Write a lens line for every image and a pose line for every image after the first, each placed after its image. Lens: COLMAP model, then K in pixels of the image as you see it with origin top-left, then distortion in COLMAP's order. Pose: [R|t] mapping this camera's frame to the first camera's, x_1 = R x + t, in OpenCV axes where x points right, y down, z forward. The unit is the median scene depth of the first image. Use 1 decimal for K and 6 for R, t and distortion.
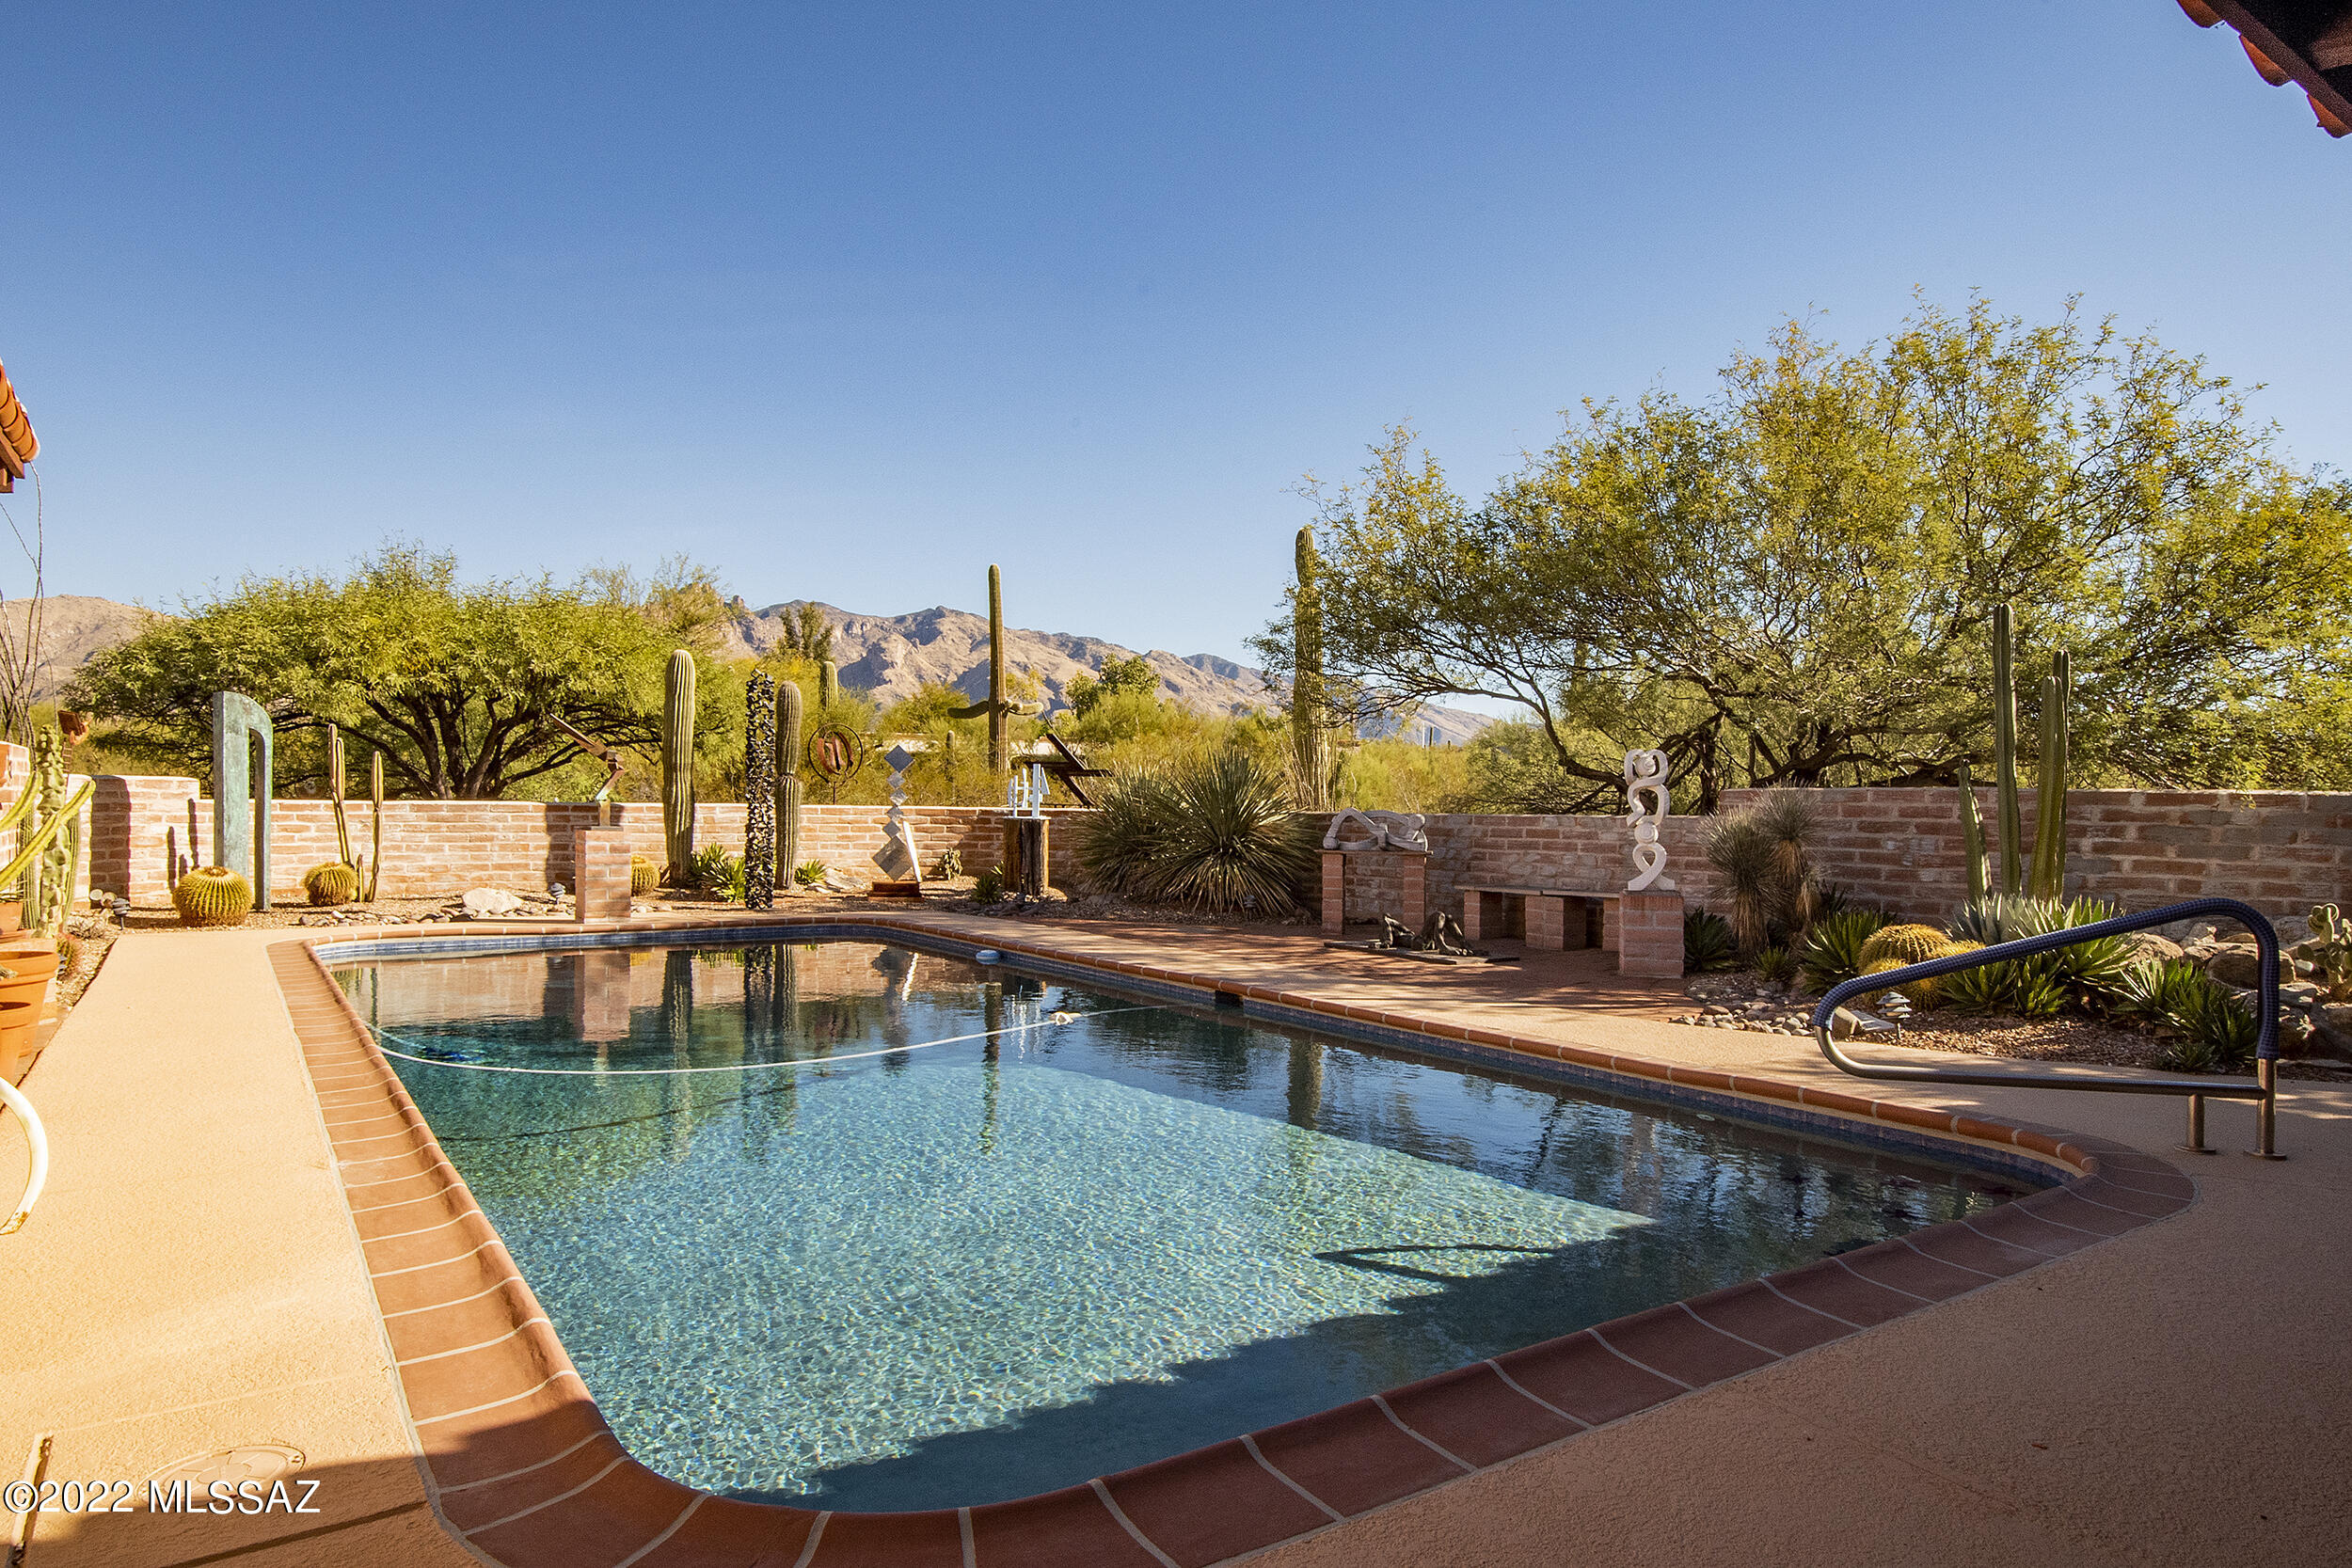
lens RADIAL K [[1431.1, 0, 1166.7], [0, 1431.1, 783.2], [0, 0, 1]] dist [0.010849, -0.011826]
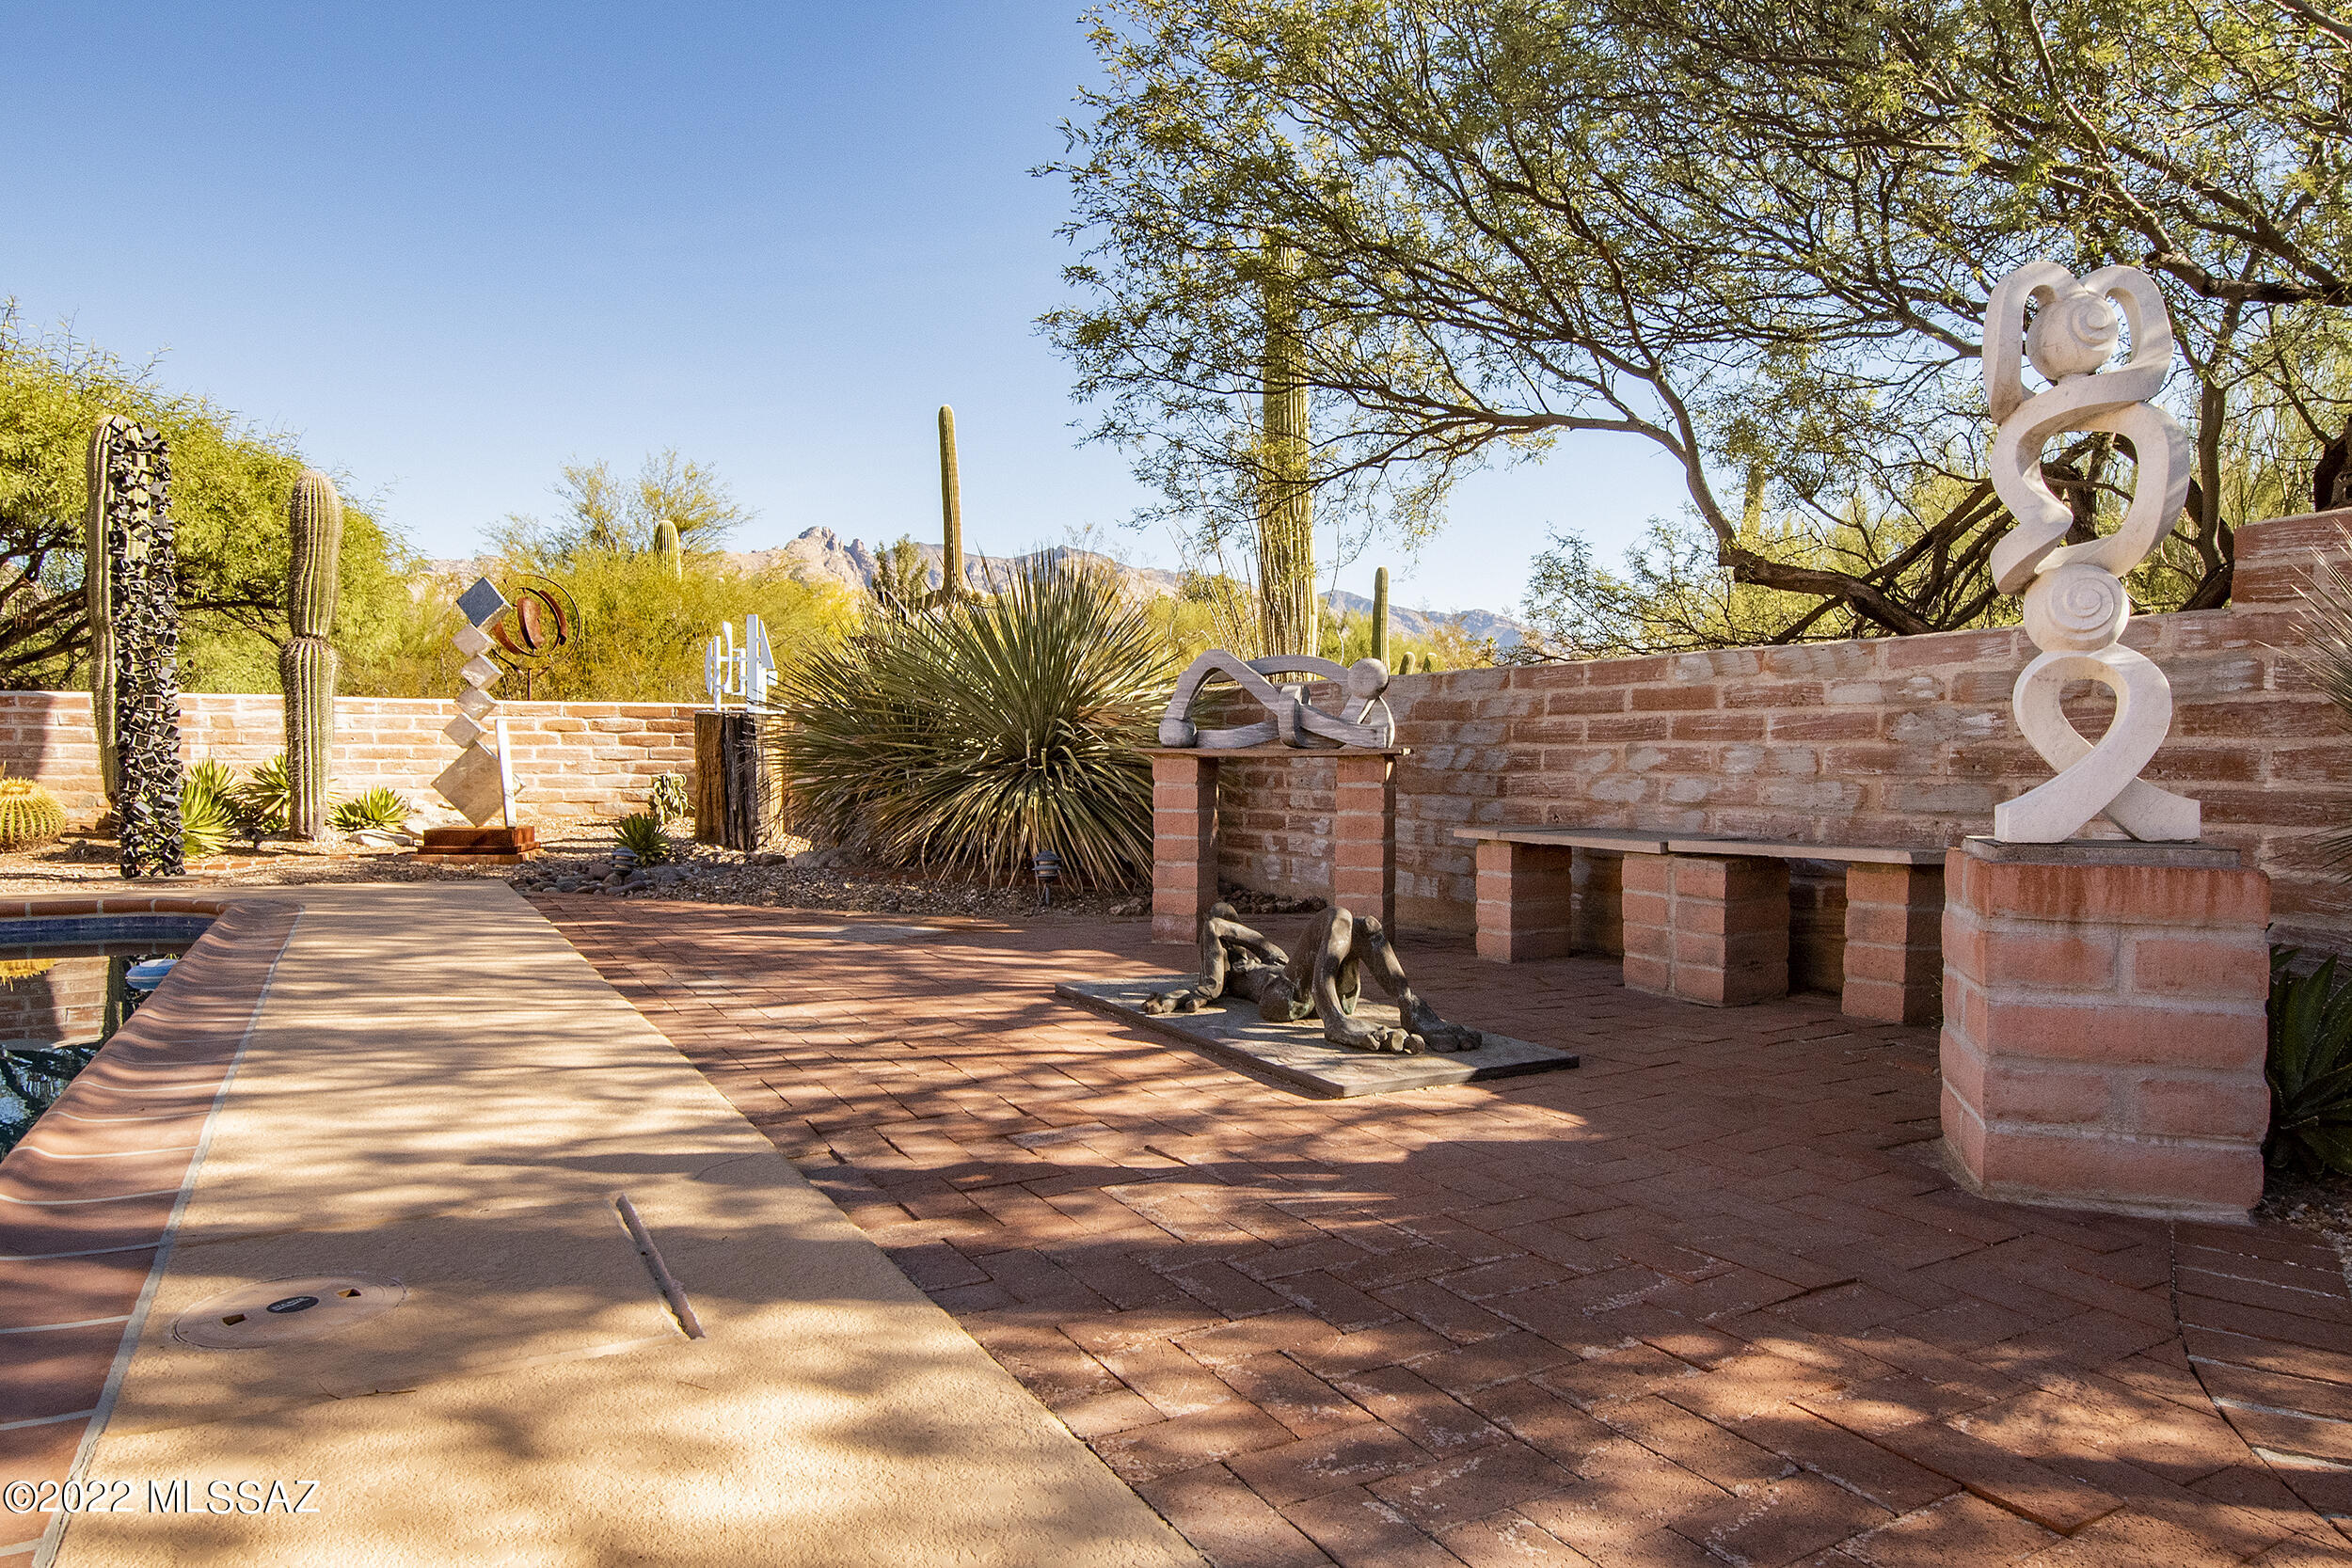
lens RADIAL K [[1431.1, 0, 1194.7], [0, 1431.1, 792.8], [0, 0, 1]] dist [0.010849, -0.011826]
pose [[0.996512, -0.005877, -0.083248, 0.160715], [0.009461, 0.999042, 0.042724, 0.042737], [0.082917, -0.043363, 0.995613, 0.582972]]
